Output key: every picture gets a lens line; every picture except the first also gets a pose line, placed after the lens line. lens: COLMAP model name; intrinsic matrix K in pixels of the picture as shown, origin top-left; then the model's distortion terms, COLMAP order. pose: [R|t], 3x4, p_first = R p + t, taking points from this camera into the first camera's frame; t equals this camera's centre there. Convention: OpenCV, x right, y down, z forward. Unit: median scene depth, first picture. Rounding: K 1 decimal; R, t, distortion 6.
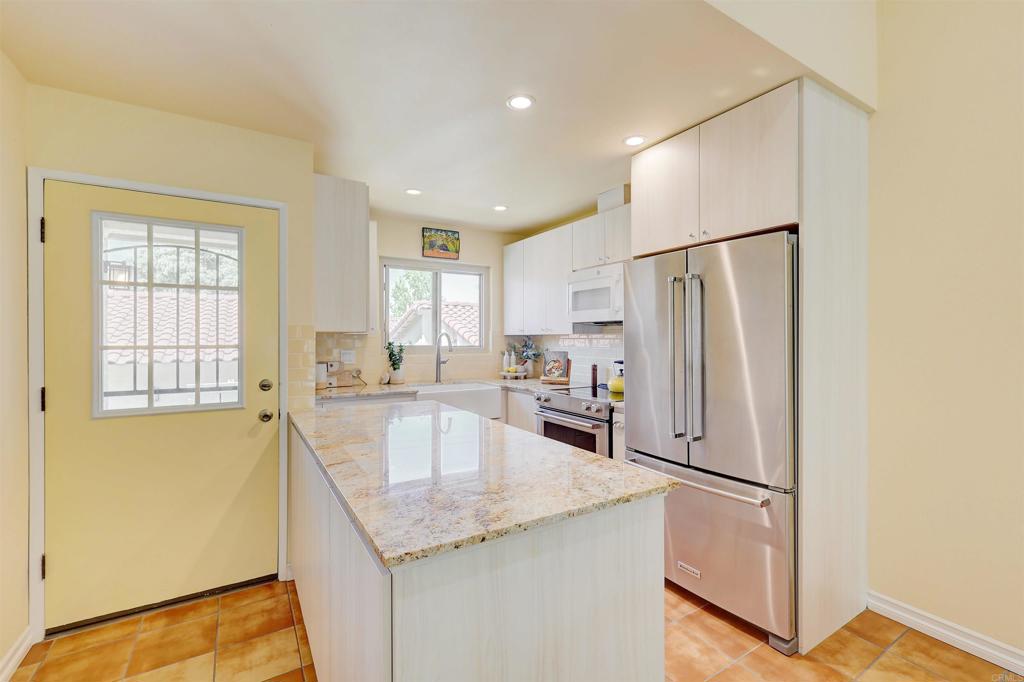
lens RADIAL K [[443.7, 0, 512.2], [0, 443.7, 338.0], [0, 0, 1]] dist [0.000817, 0.000650]
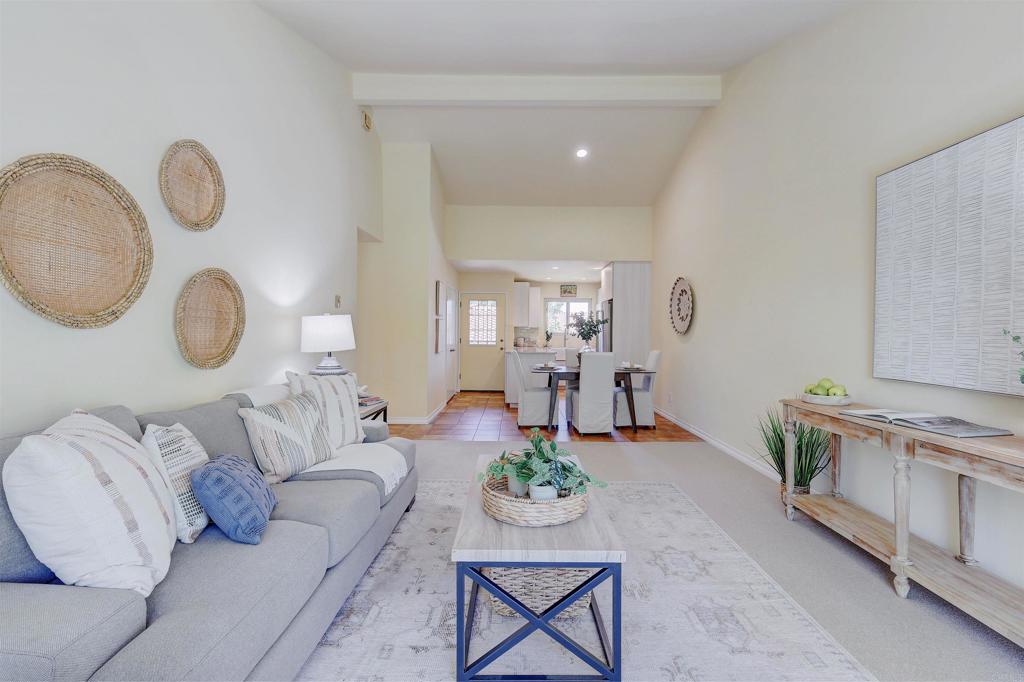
lens RADIAL K [[443.7, 0, 513.4], [0, 443.7, 335.9], [0, 0, 1]] dist [0.000817, 0.000650]
pose [[0.851268, 0.011360, -0.524609, 1.067930], [-0.010522, 0.999934, 0.004579, 0.034013], [0.524626, 0.001622, 0.851331, -1.531632]]
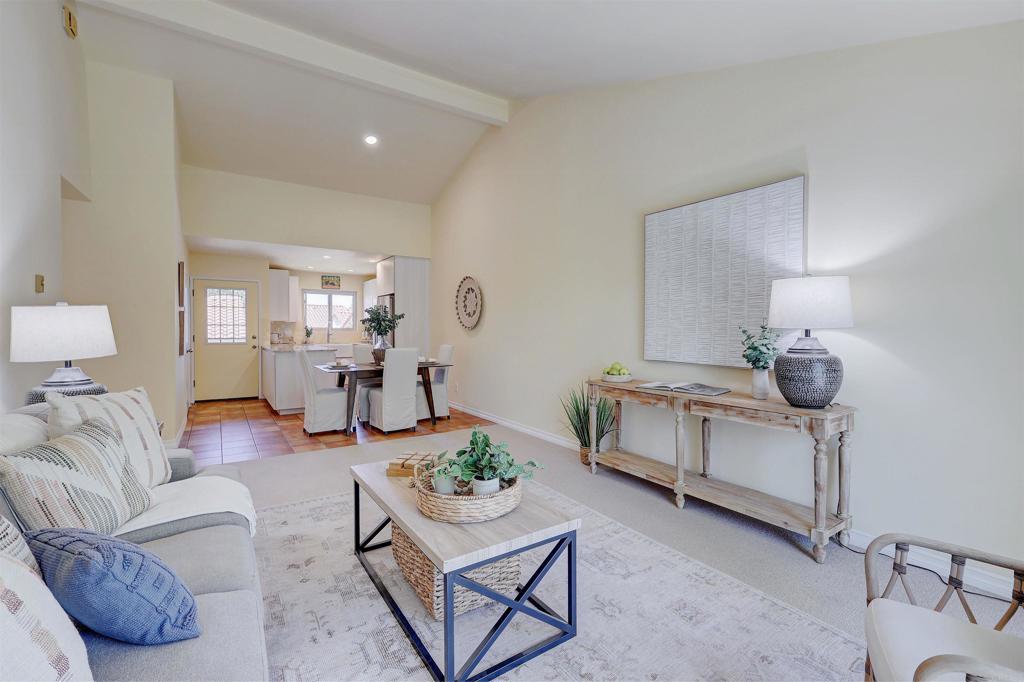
lens RADIAL K [[443.7, 0, 514.1], [0, 443.7, 336.6], [0, 0, 1]] dist [0.000817, 0.000650]
pose [[0.999162, 0.002111, 0.040887, 0.837001], [-0.002762, 0.999870, 0.015863, 0.030852], [-0.040849, -0.015963, 0.999038, -1.603650]]
